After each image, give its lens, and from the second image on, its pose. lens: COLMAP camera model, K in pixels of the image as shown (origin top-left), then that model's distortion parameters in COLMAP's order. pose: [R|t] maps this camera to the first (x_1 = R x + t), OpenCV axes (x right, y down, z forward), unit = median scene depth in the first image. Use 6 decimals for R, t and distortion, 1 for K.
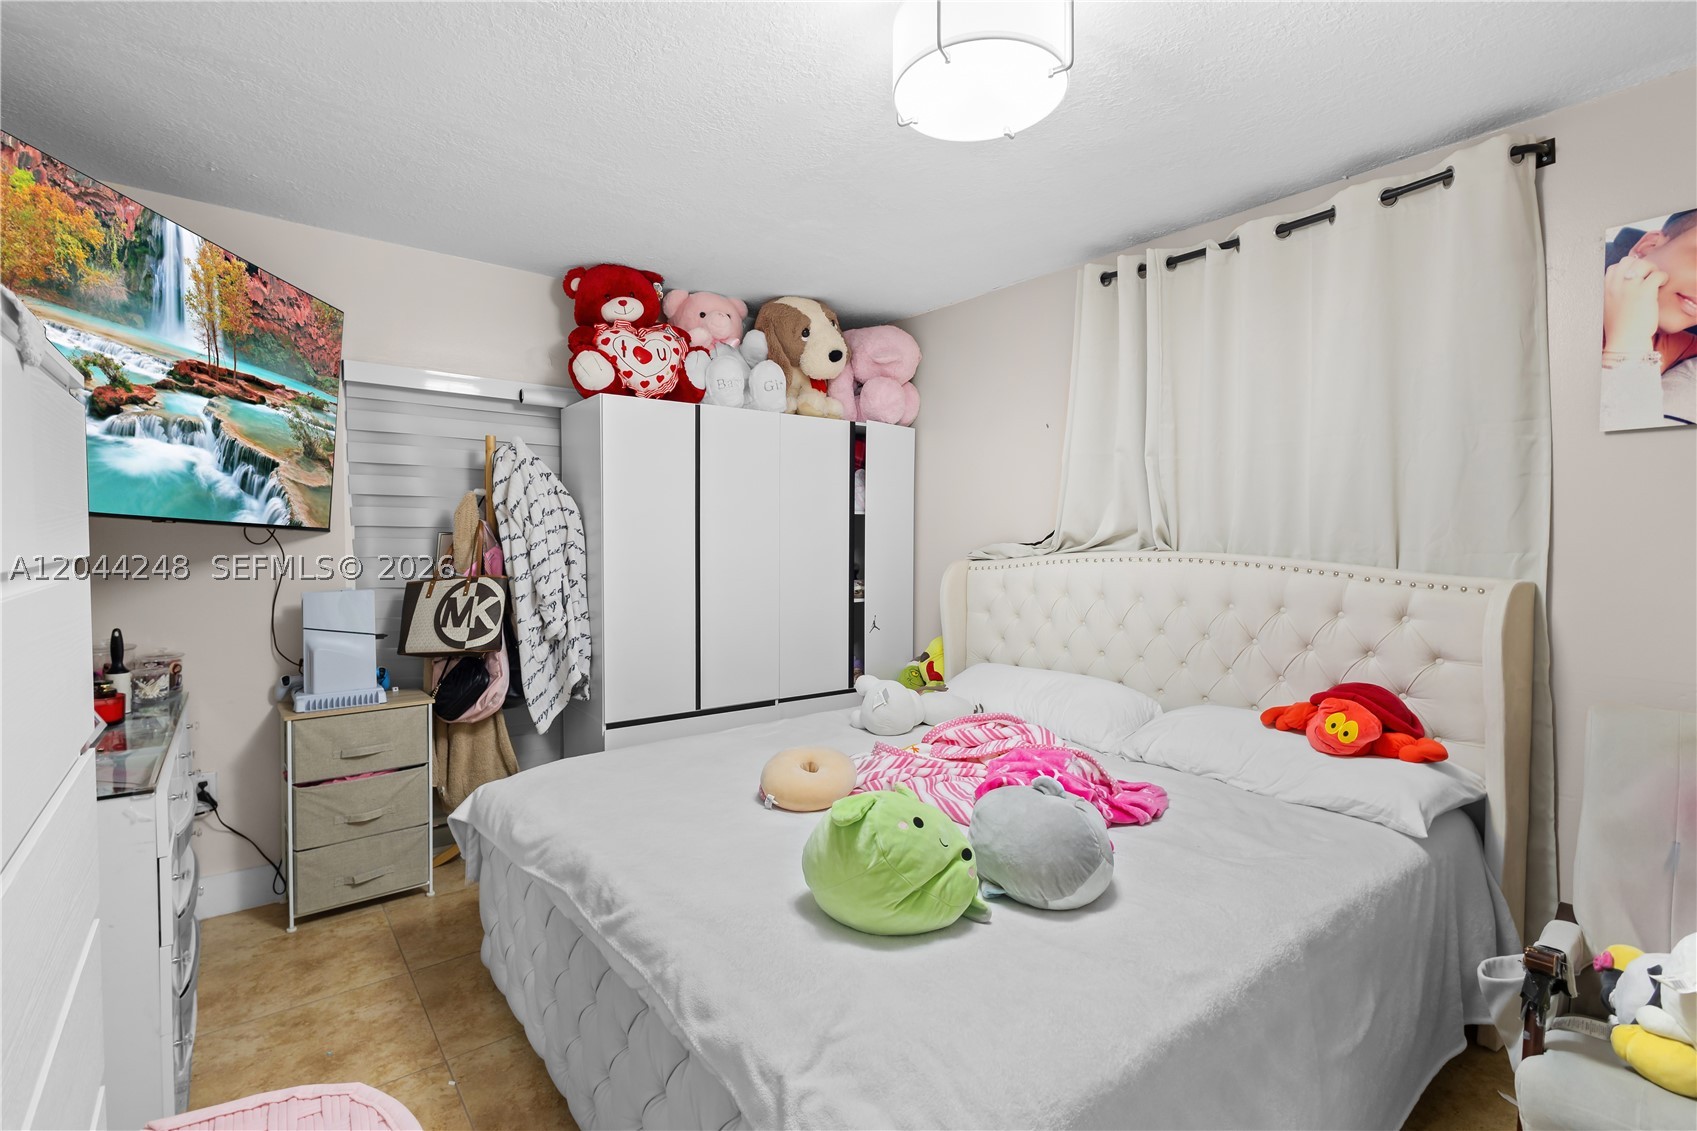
lens RADIAL K [[777.3, 0, 848.5], [0, 777.3, 565.5], [0, 0, 1]] dist [0.001473, -0.000402]
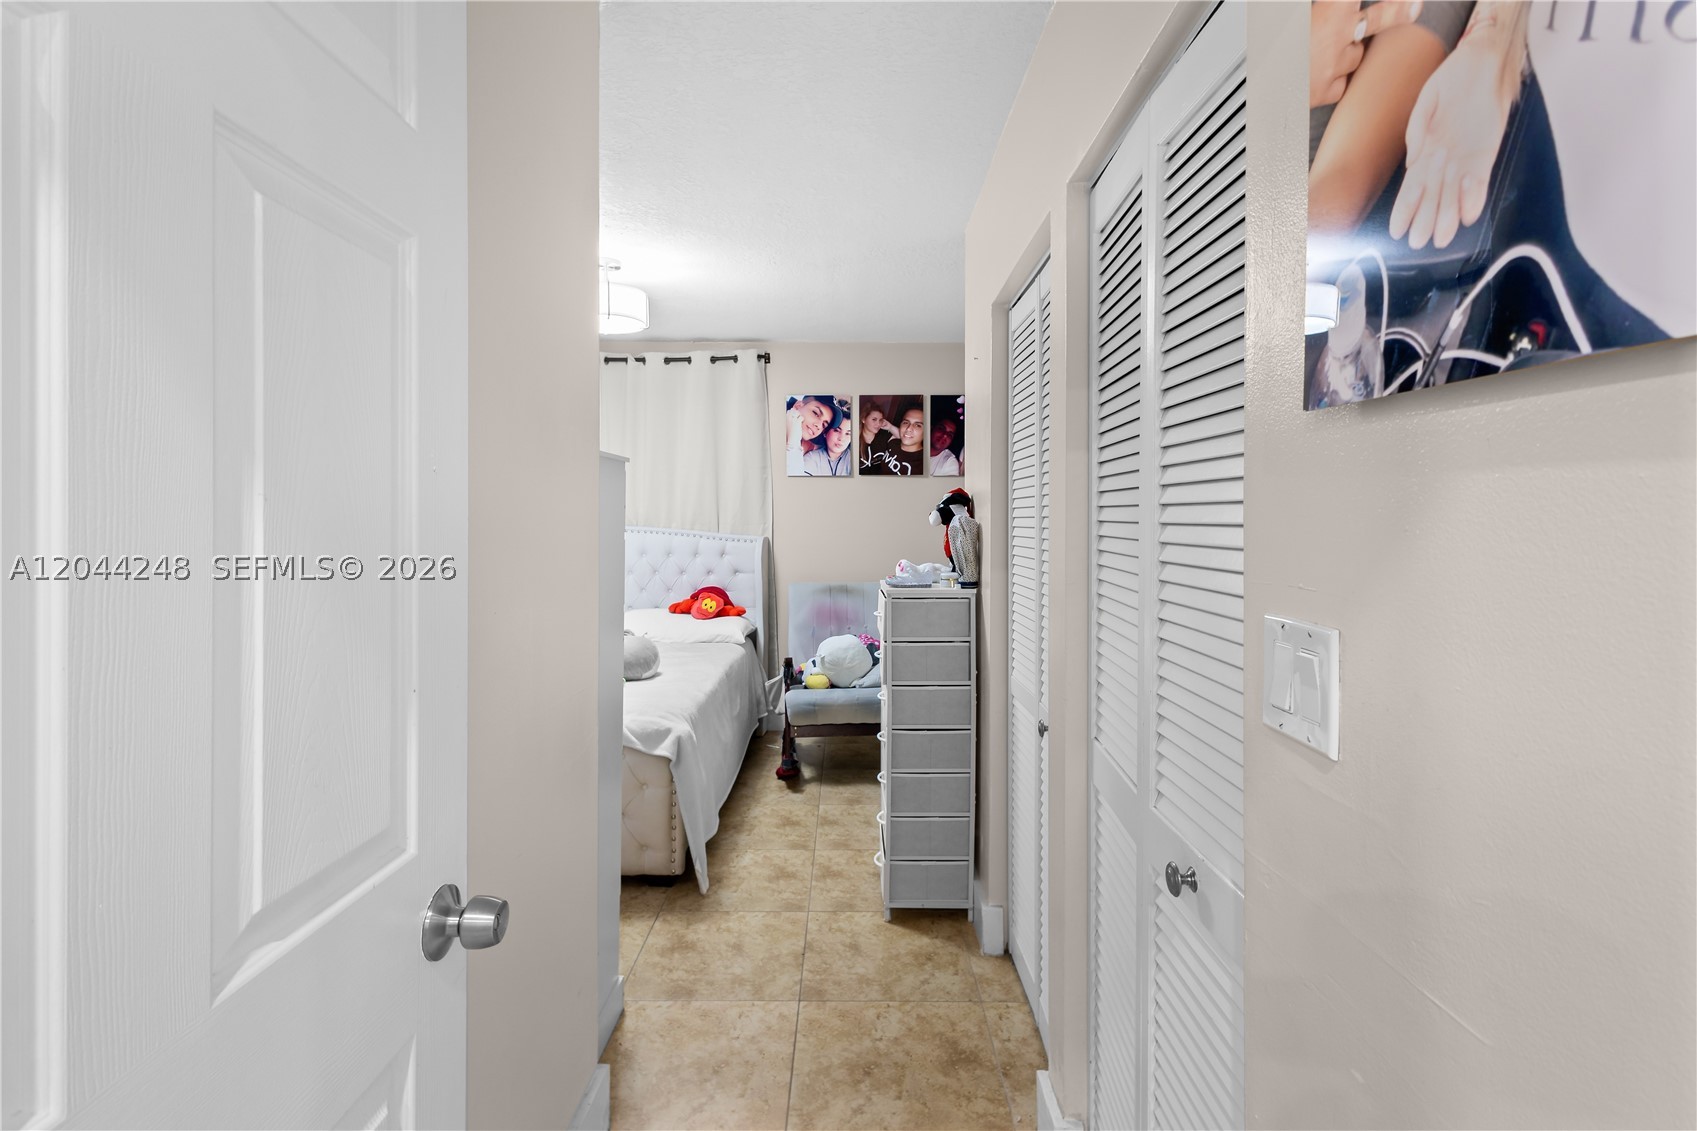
lens RADIAL K [[777.3, 0, 848.5], [0, 777.3, 565.5], [0, 0, 1]] dist [0.001473, -0.000402]
pose [[0.622797, -0.057873, 0.780240, -0.826860], [0.025941, 0.998240, 0.053337, -0.010883], [-0.781953, -0.012978, 0.623202, -0.675019]]
